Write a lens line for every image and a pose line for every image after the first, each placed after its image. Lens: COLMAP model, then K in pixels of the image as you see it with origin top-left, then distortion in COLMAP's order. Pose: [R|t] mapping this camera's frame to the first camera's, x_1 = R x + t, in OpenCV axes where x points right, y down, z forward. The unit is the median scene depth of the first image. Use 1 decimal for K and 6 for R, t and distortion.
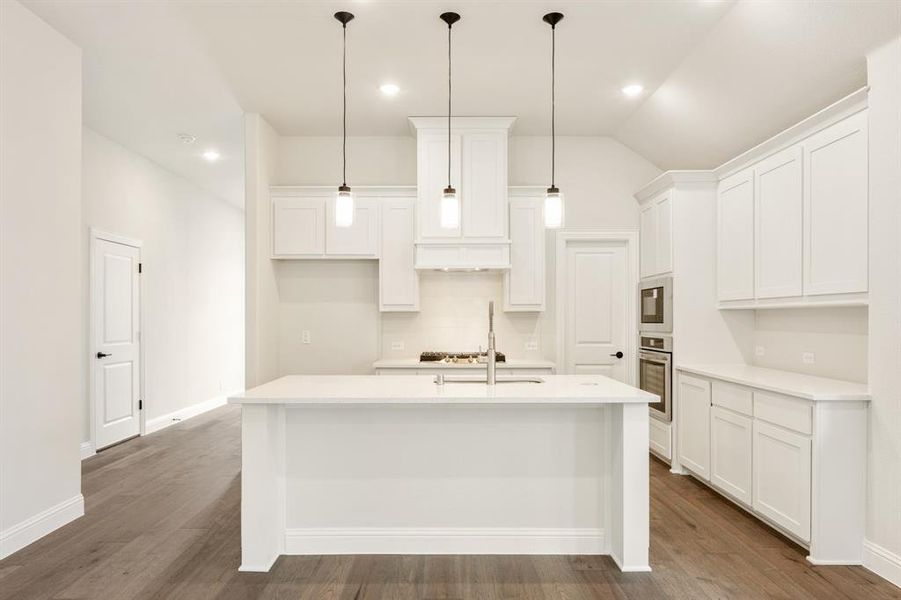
lens RADIAL K [[578.3, 0, 445.6], [0, 578.3, 322.7], [0, 0, 1]] dist [-0.000116, -0.004194]
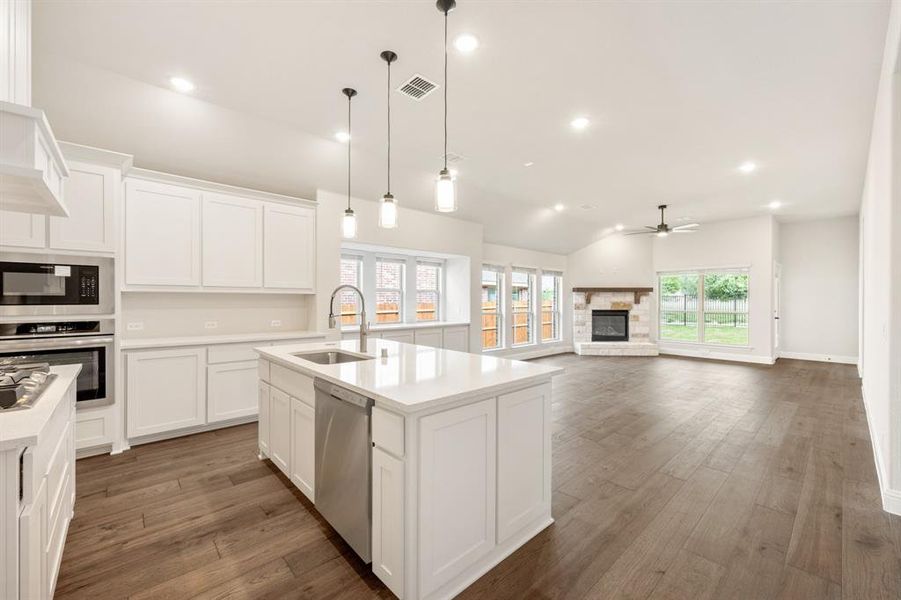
lens RADIAL K [[362.8, 0, 448.6], [0, 362.8, 298.4], [0, 0, 1]] dist [-0.003495, -0.000259]
pose [[-0.670367, 0.001165, 0.742029, -0.461141], [0.003009, 0.999995, 0.001149, -0.008429], [-0.742023, 0.003003, -0.670367, 1.004723]]
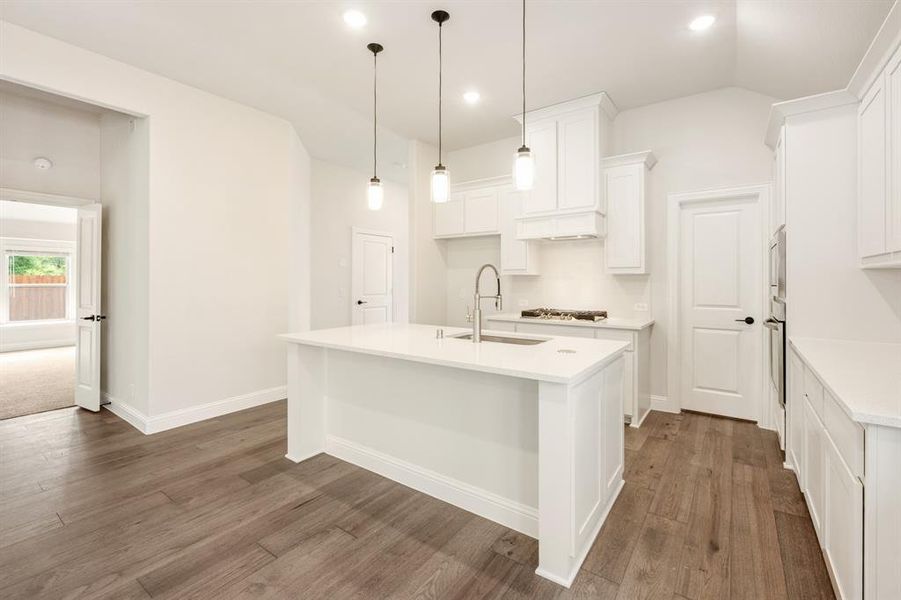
lens RADIAL K [[388.2, 0, 452.8], [0, 388.2, 281.0], [0, 0, 1]] dist [-0.002208, 0.000622]
pose [[0.818958, 0.000681, -0.573854, 0.328181], [-0.004860, 0.999972, -0.005748, -0.001383], [0.573834, 0.007496, 0.818938, 0.276108]]
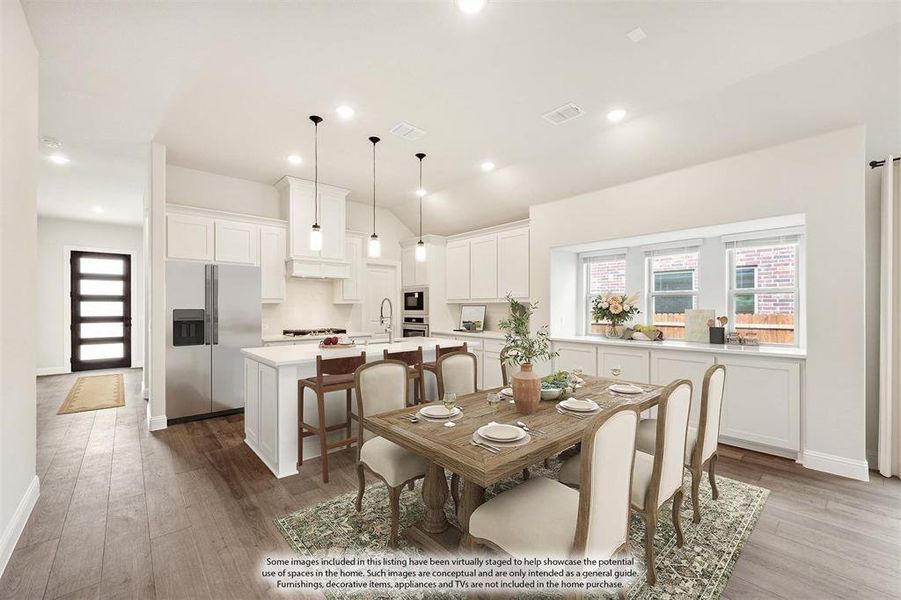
lens RADIAL K [[362.8, 0, 448.1], [0, 362.8, 307.5], [0, 0, 1]] dist [-0.003495, -0.000259]
pose [[0.752606, -0.001179, 0.658470, -0.393033], [0.007086, 0.999955, -0.006308, 0.000376], [-0.658433, 0.009413, 0.752581, 0.006690]]
